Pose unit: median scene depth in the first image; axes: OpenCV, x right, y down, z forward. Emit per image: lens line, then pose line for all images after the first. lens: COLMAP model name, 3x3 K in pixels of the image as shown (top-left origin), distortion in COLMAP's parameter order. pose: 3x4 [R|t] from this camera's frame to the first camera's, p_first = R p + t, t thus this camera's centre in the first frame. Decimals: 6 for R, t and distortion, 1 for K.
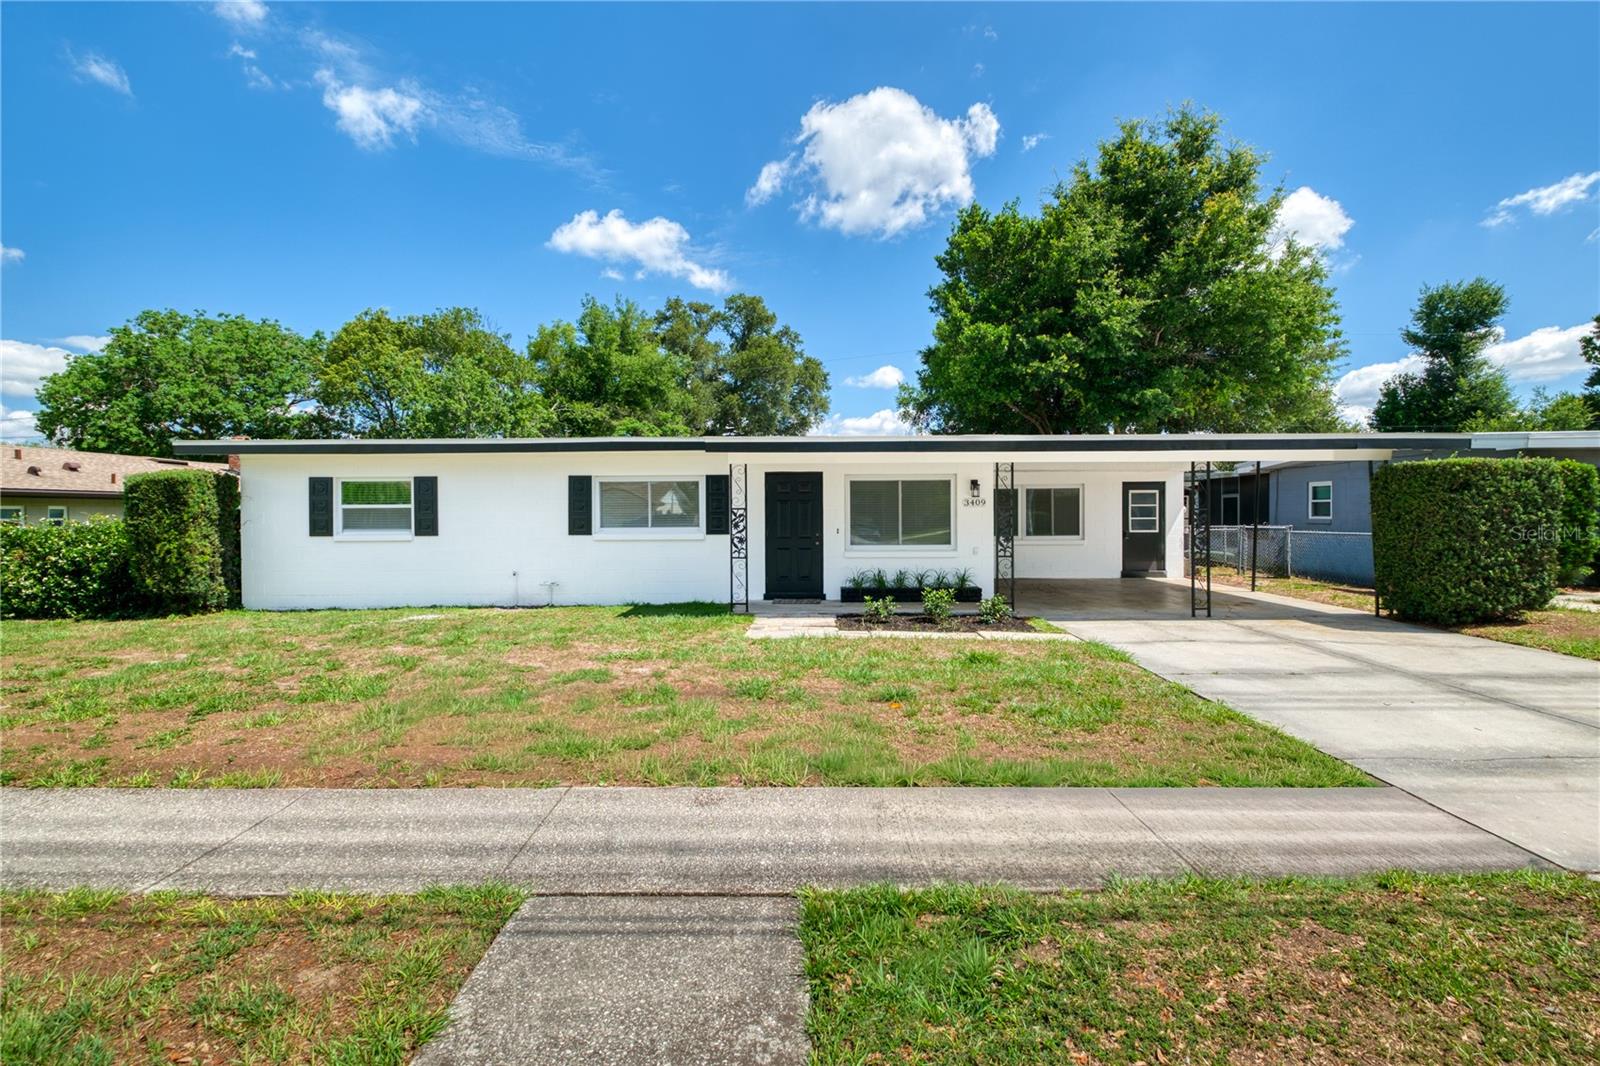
lens RADIAL K [[726.6, 0, 834.6], [0, 726.6, 531.1], [0, 0, 1]] dist [-0.001237, -0.000881]
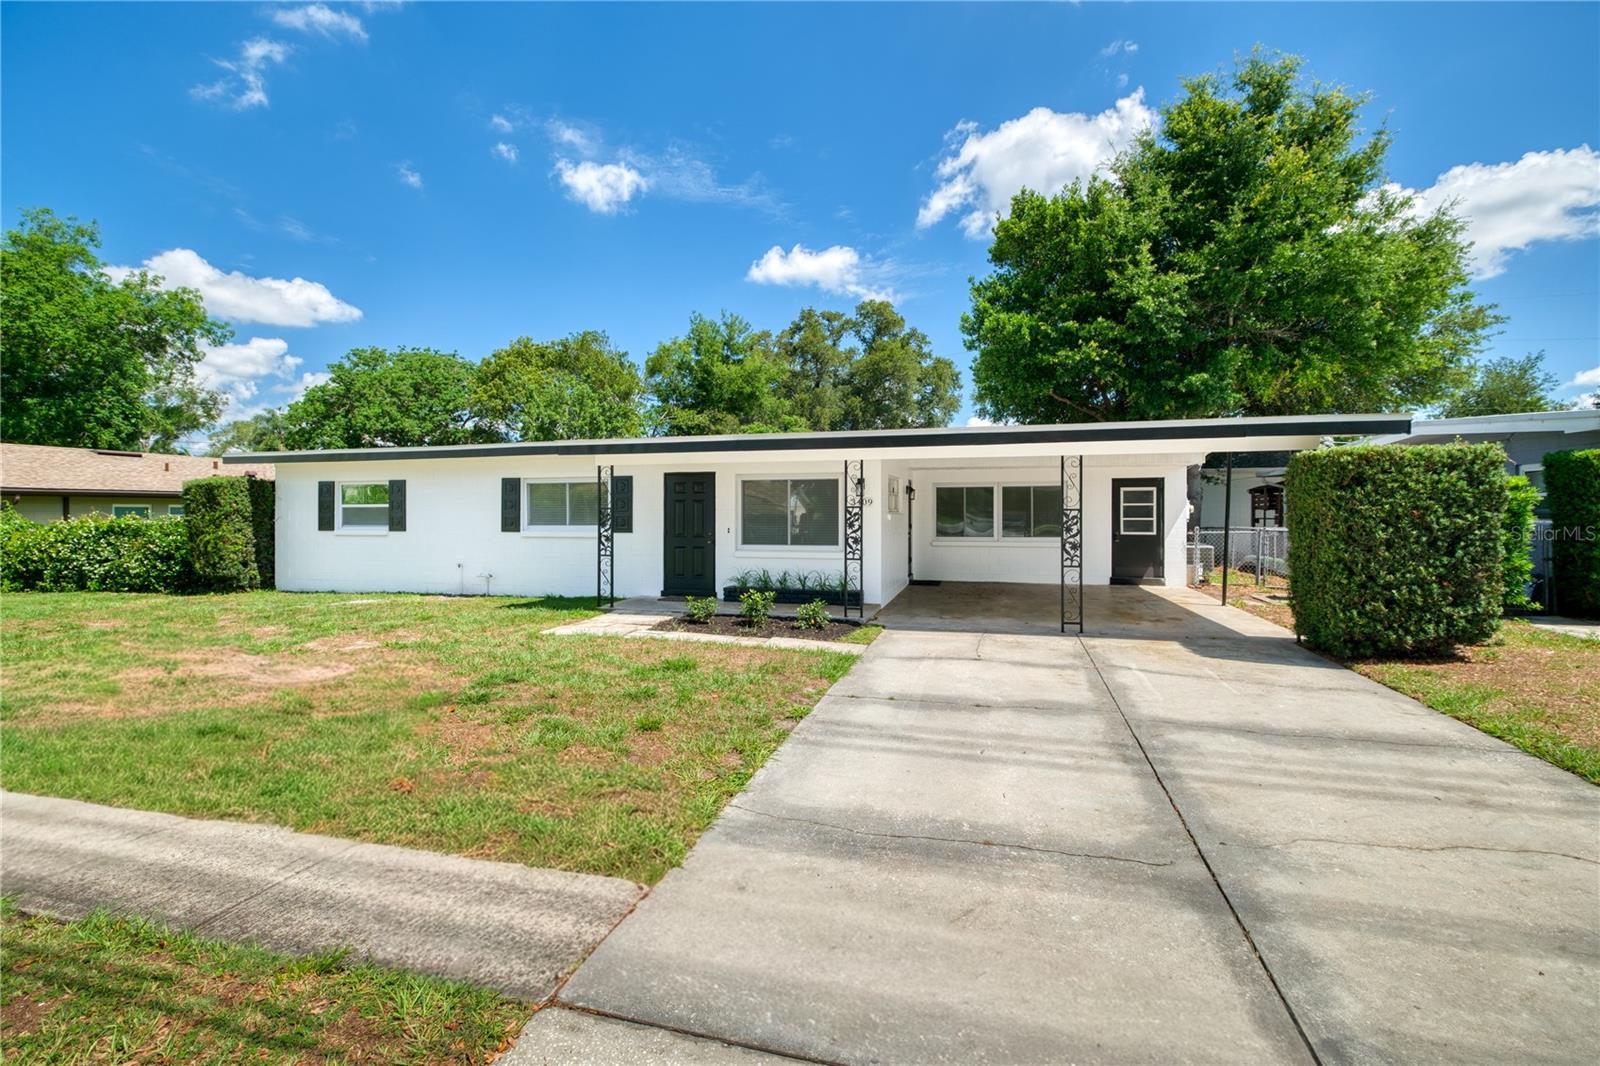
lens RADIAL K [[701.9, 0, 799.9], [0, 701.9, 518.5], [0, 0, 1]] dist [-0.002510, -0.000575]
pose [[0.966821, 0.004966, -0.255408, 0.339680], [-0.008530, 0.999881, -0.012849, -0.004947], [0.255314, 0.014601, 0.966748, 0.083084]]
